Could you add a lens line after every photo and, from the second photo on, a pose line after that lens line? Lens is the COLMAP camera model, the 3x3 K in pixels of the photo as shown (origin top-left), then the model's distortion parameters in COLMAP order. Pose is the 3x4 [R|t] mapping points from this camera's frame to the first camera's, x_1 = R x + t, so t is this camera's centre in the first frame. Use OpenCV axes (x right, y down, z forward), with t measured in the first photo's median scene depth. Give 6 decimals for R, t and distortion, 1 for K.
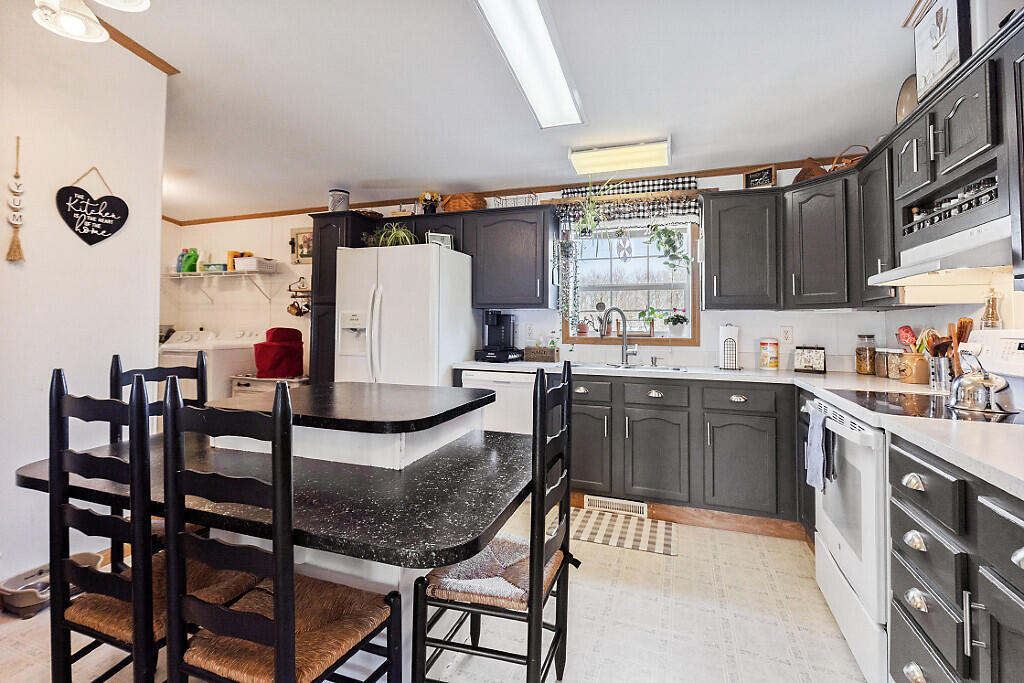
lens RADIAL K [[465.9, 0, 507.5], [0, 465.9, 298.6], [0, 0, 1]] dist [-0.002091, -0.000569]
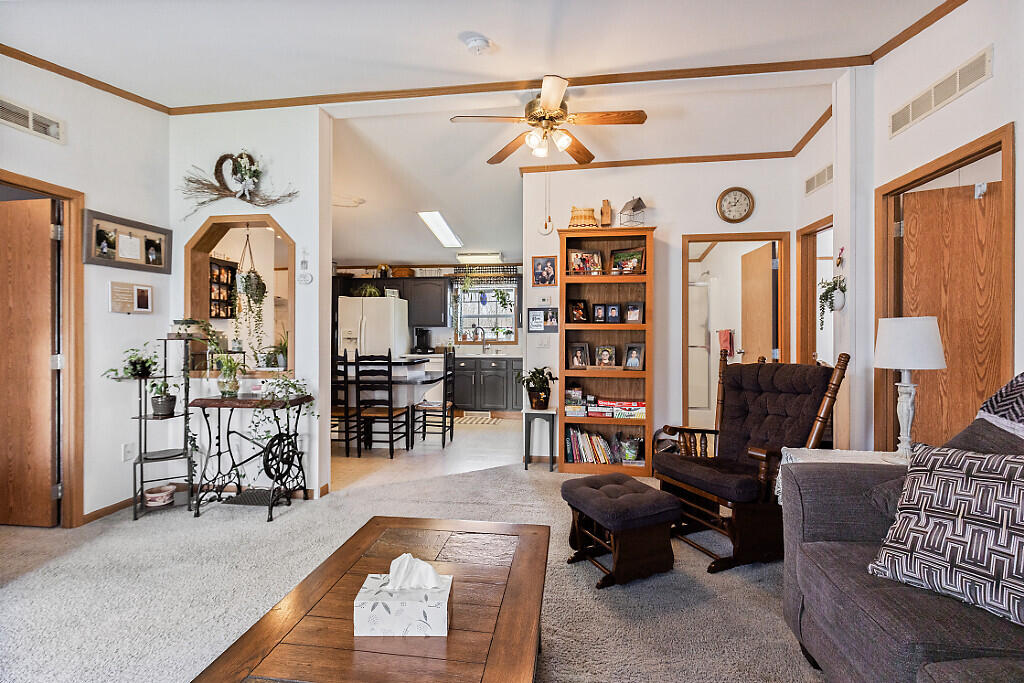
lens RADIAL K [[465.9, 0, 513.2], [0, 465.9, 337.5], [0, 0, 1]] dist [-0.002091, -0.000569]
pose [[0.974533, -0.010572, 0.223995, -0.093012], [-0.003507, 0.998047, 0.062365, -0.064698], [-0.224217, -0.061562, 0.972593, -1.090152]]
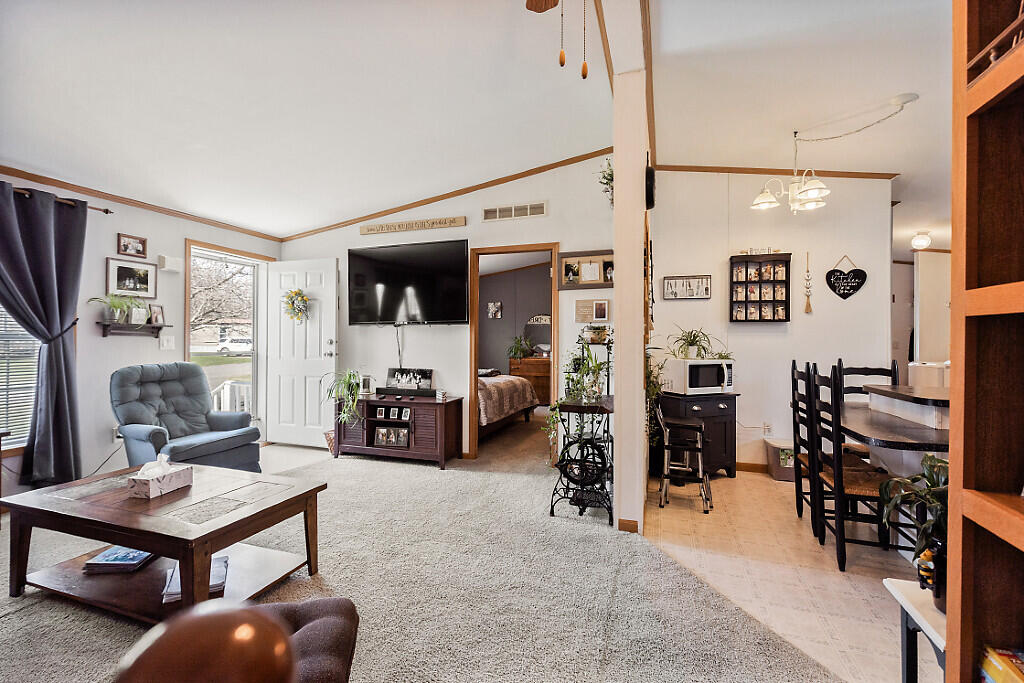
lens RADIAL K [[465.9, 0, 506.8], [0, 465.9, 338.1], [0, 0, 1]] dist [-0.002091, -0.000569]
pose [[0.015628, -0.011610, -0.999810, 0.588074], [0.053162, 0.998528, -0.010764, -0.010100], [0.998464, -0.052983, 0.016222, -0.230711]]
